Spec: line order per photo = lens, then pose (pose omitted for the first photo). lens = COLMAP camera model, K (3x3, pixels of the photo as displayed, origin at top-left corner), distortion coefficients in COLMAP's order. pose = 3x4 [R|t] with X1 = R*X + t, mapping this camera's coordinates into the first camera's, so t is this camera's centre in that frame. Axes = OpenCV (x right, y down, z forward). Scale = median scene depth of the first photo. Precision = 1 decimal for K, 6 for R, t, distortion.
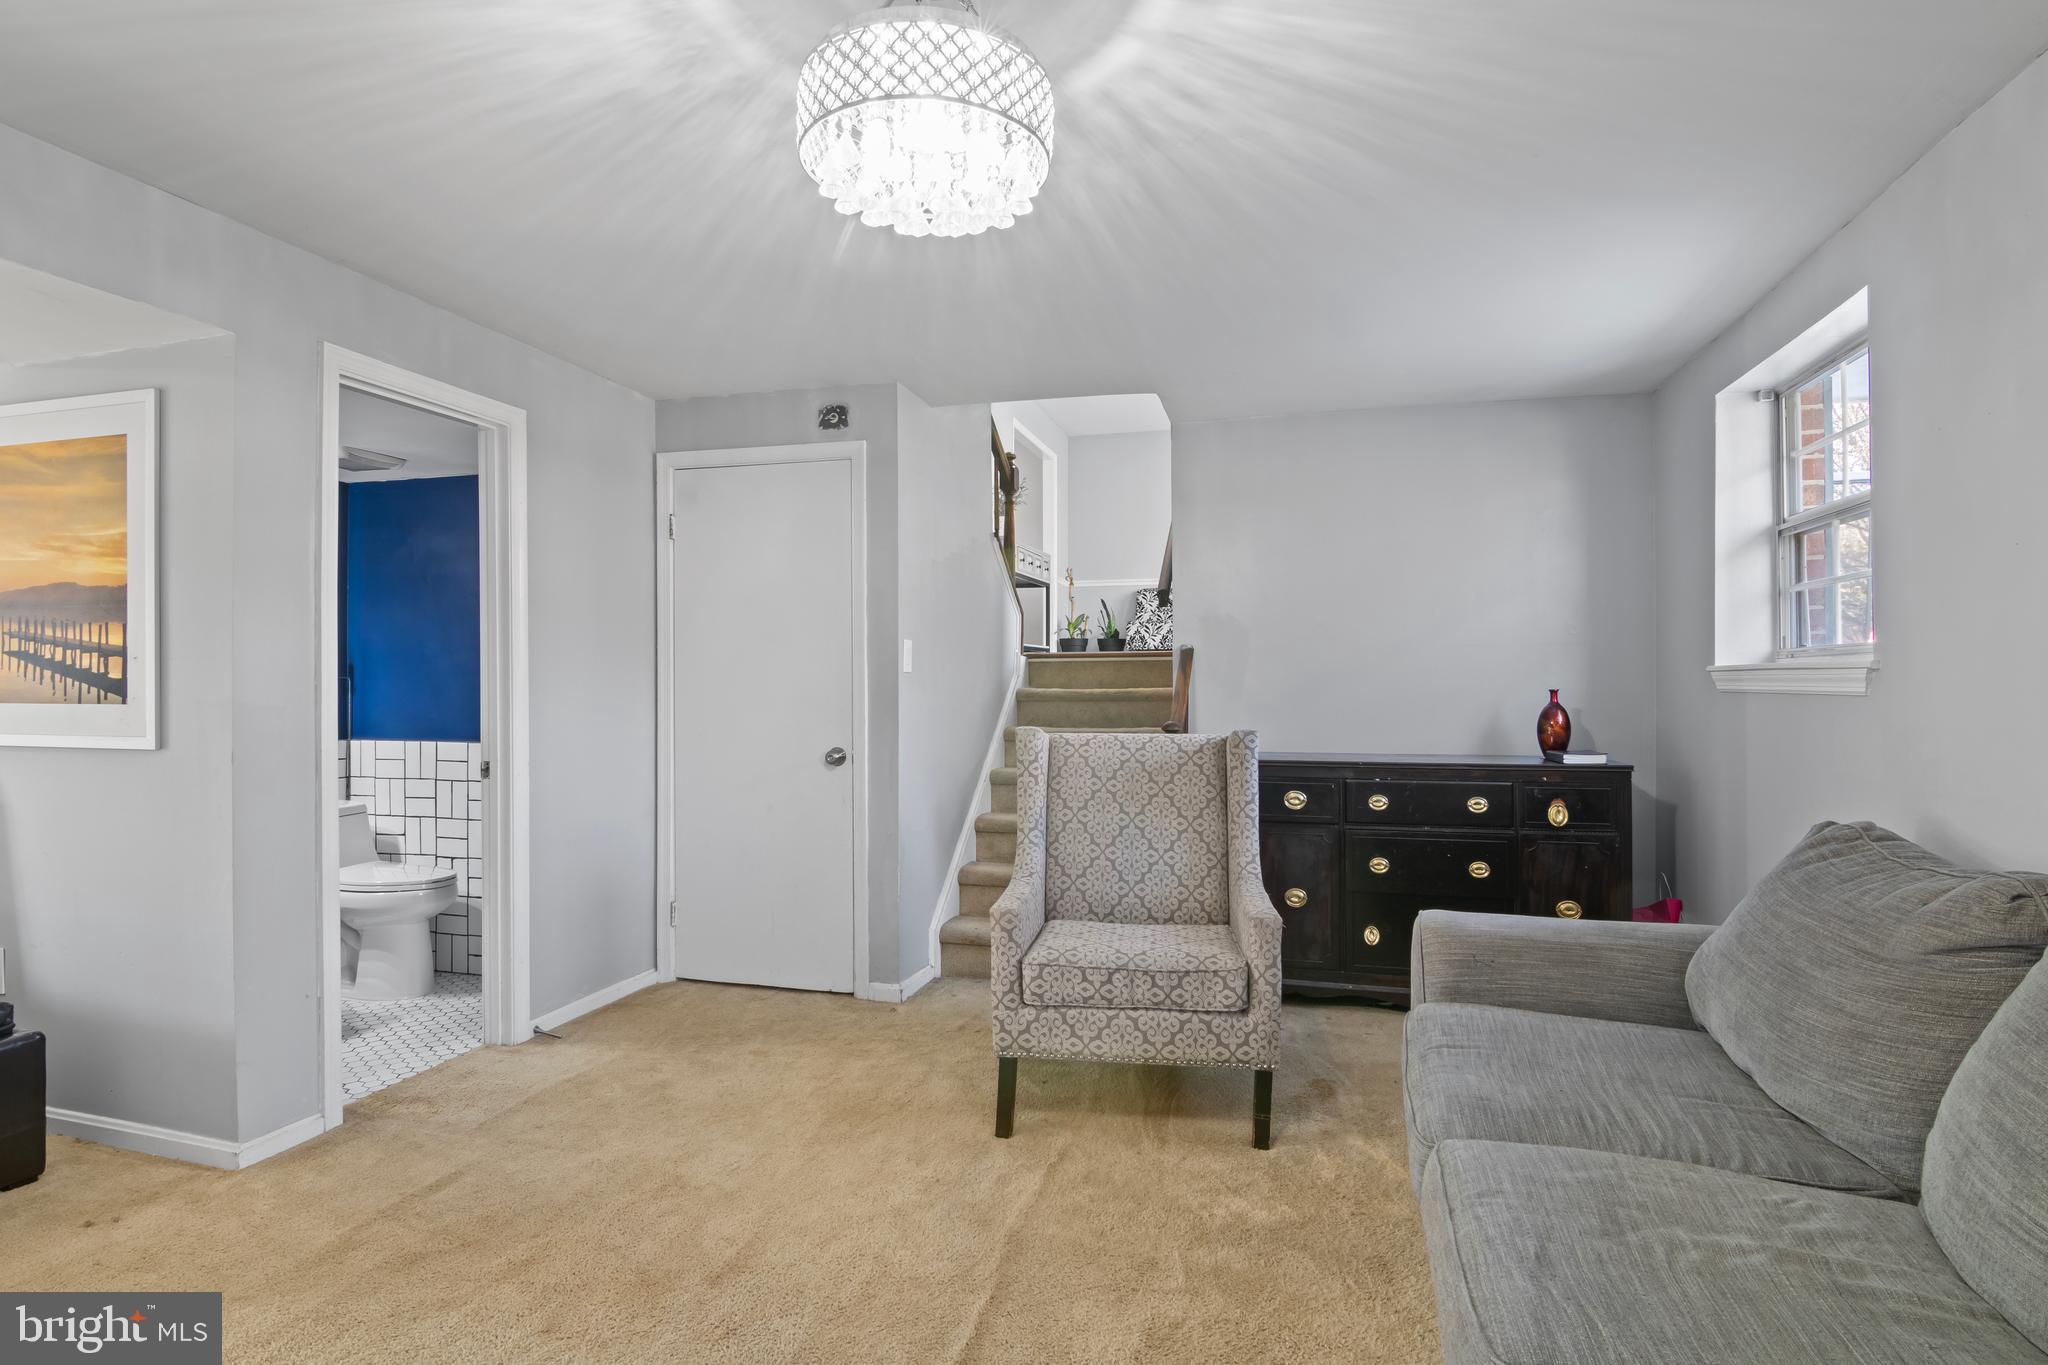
lens RADIAL K [[1042.5, 0, 1030.0], [0, 1042.5, 688.7], [0, 0, 1]] dist [0.000876, -0.014303]
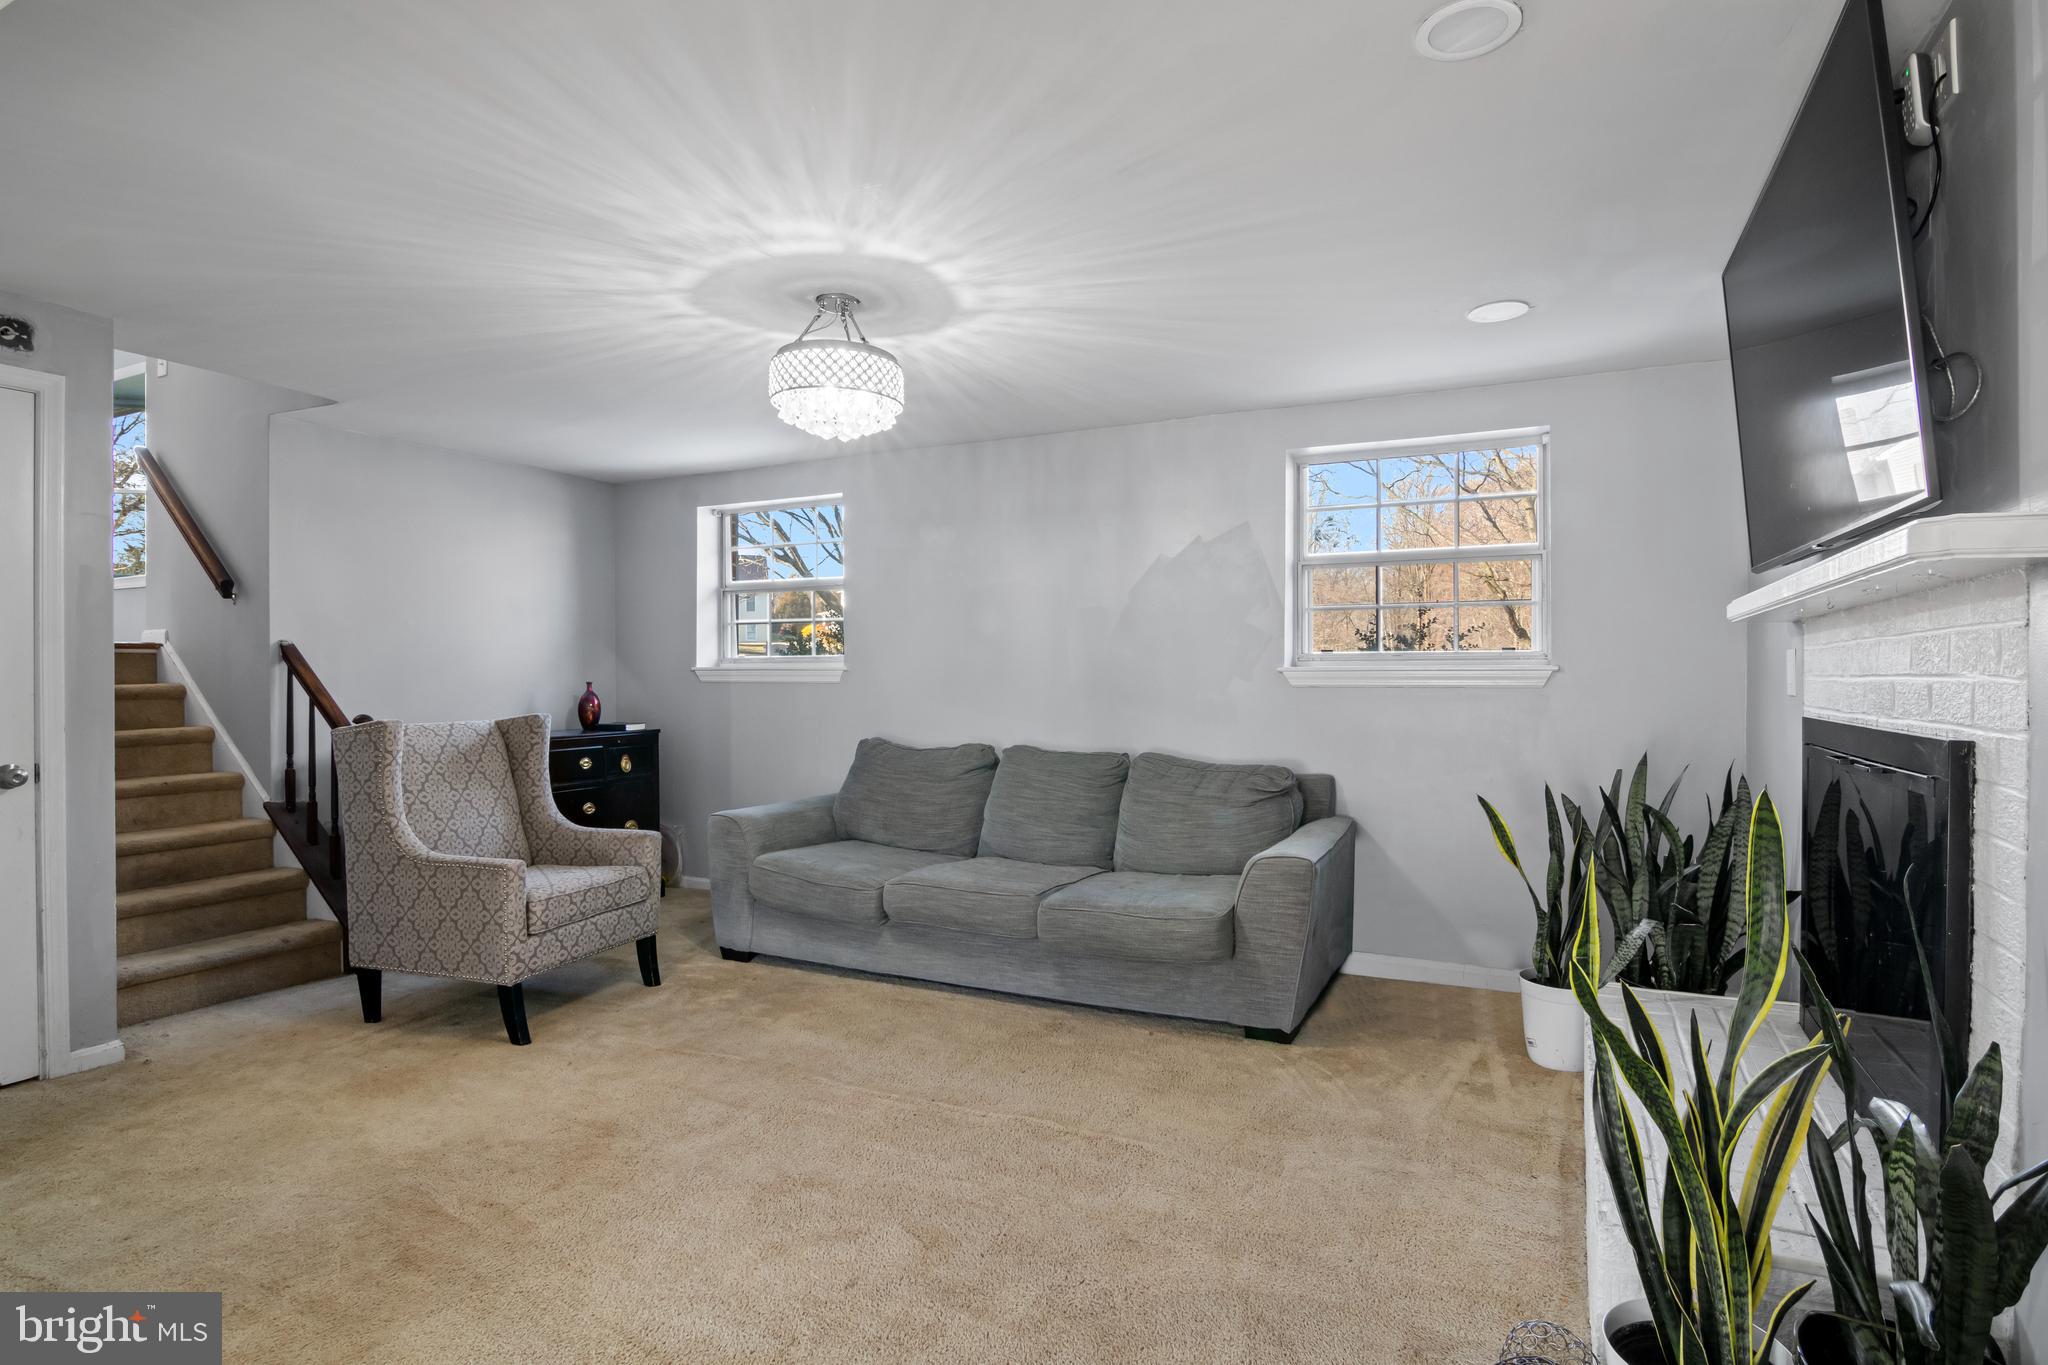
lens RADIAL K [[1042.5, 0, 1030.0], [0, 1042.5, 688.7], [0, 0, 1]] dist [0.000876, -0.014303]
pose [[0.191976, -0.012933, 0.981314, -1.056671], [0.007052, 0.999906, 0.011798, -0.003364], [-0.981374, 0.004655, 0.192049, 0.162757]]
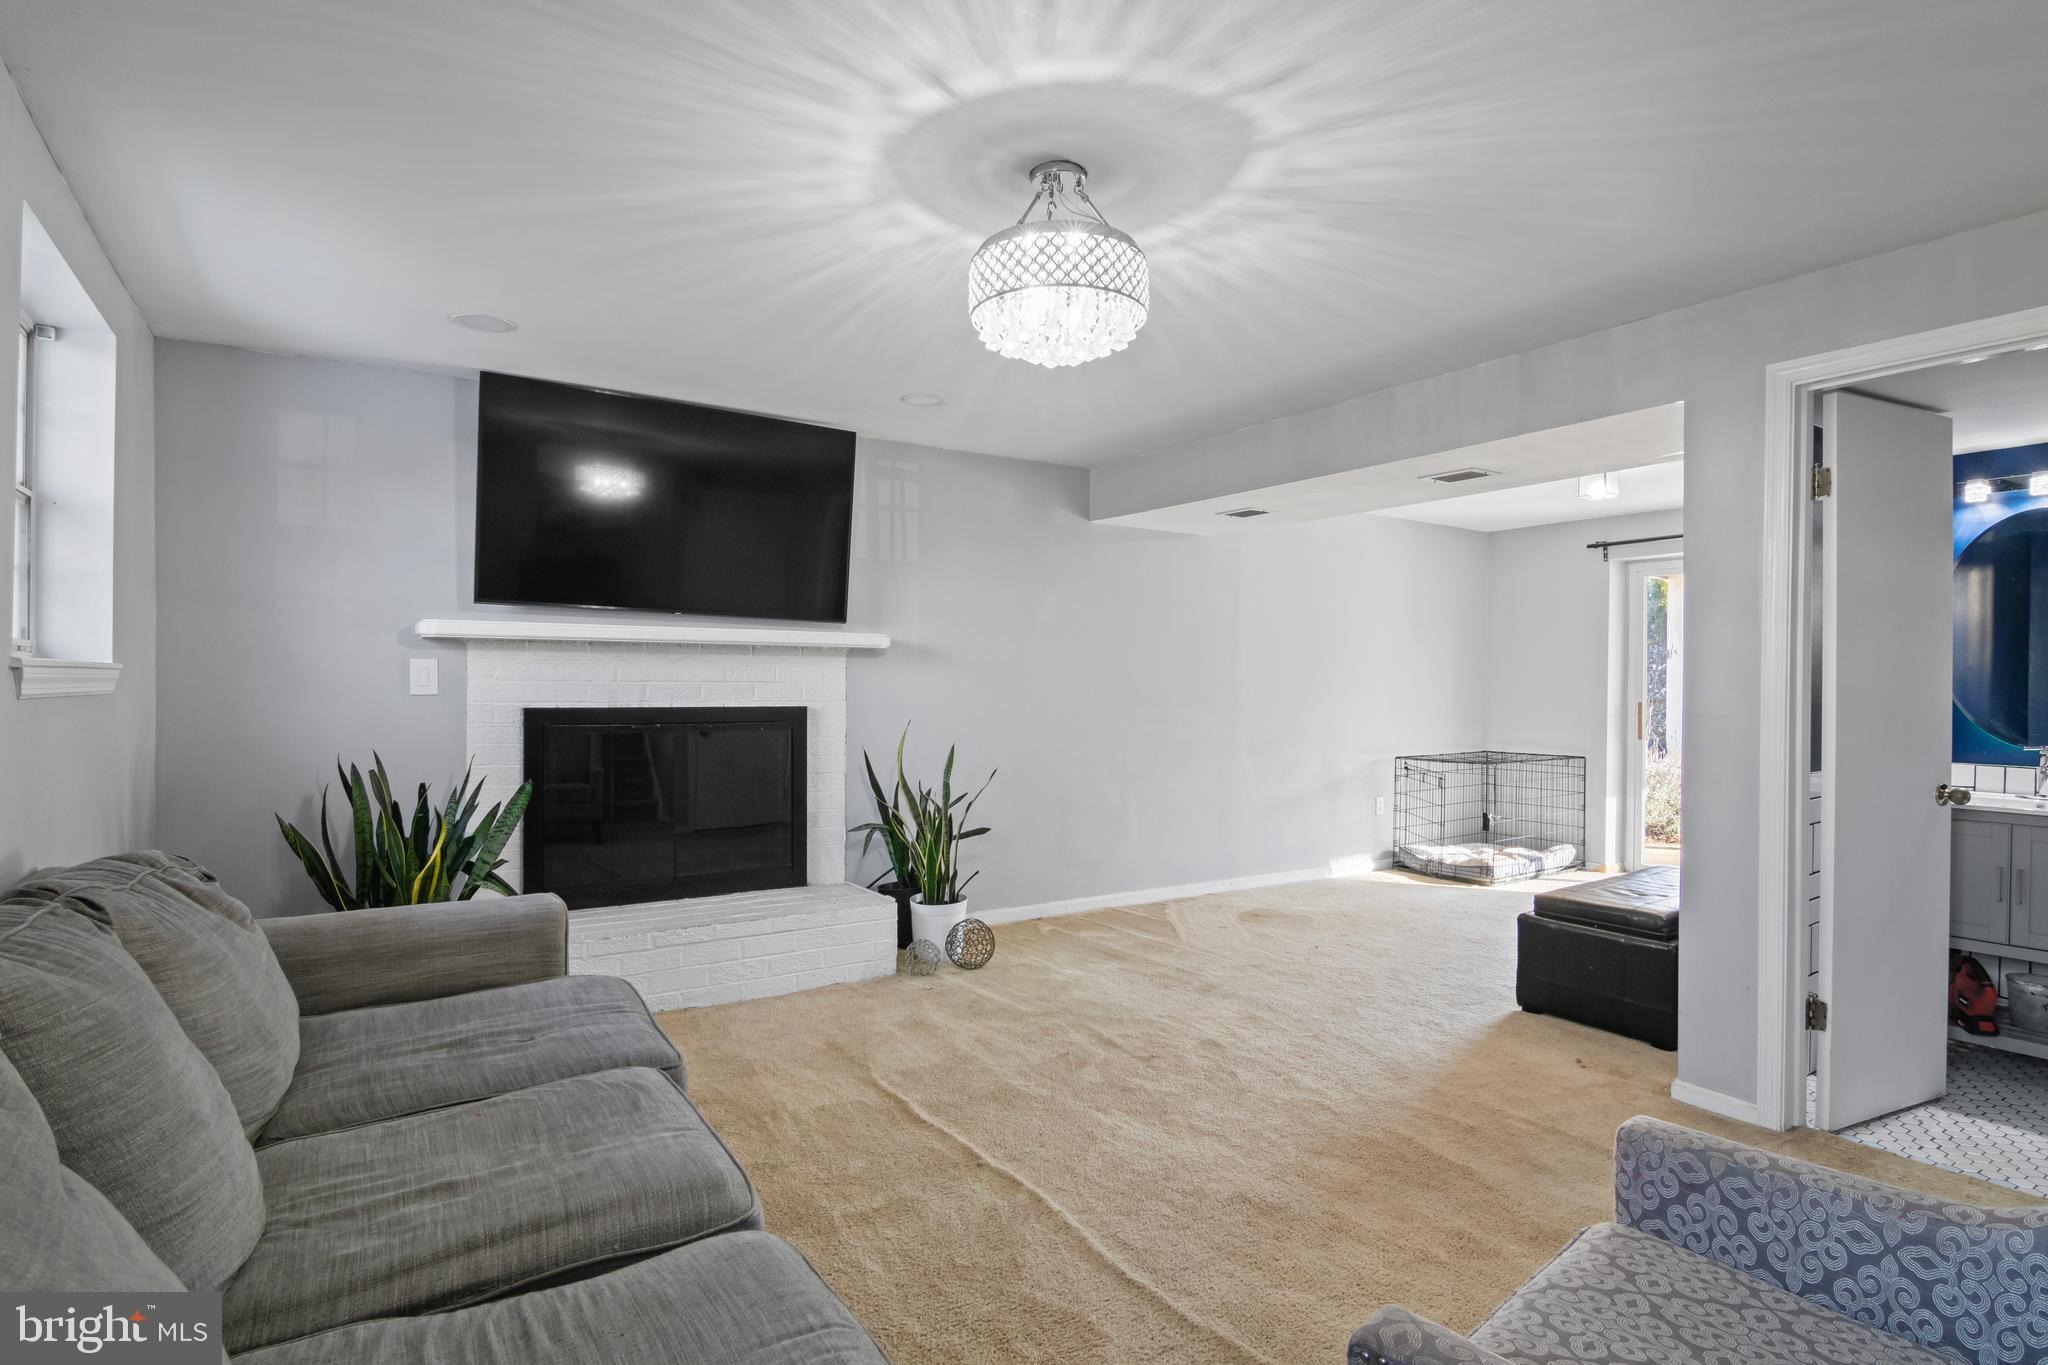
lens RADIAL K [[1042.5, 0, 1030.0], [0, 1042.5, 688.7], [0, 0, 1]] dist [0.000876, -0.014303]
pose [[-0.662736, -0.007753, -0.748813, 0.542781], [-0.011692, 0.999932, -0.000006, -0.000690], [0.748762, 0.008751, -0.662782, 1.059508]]
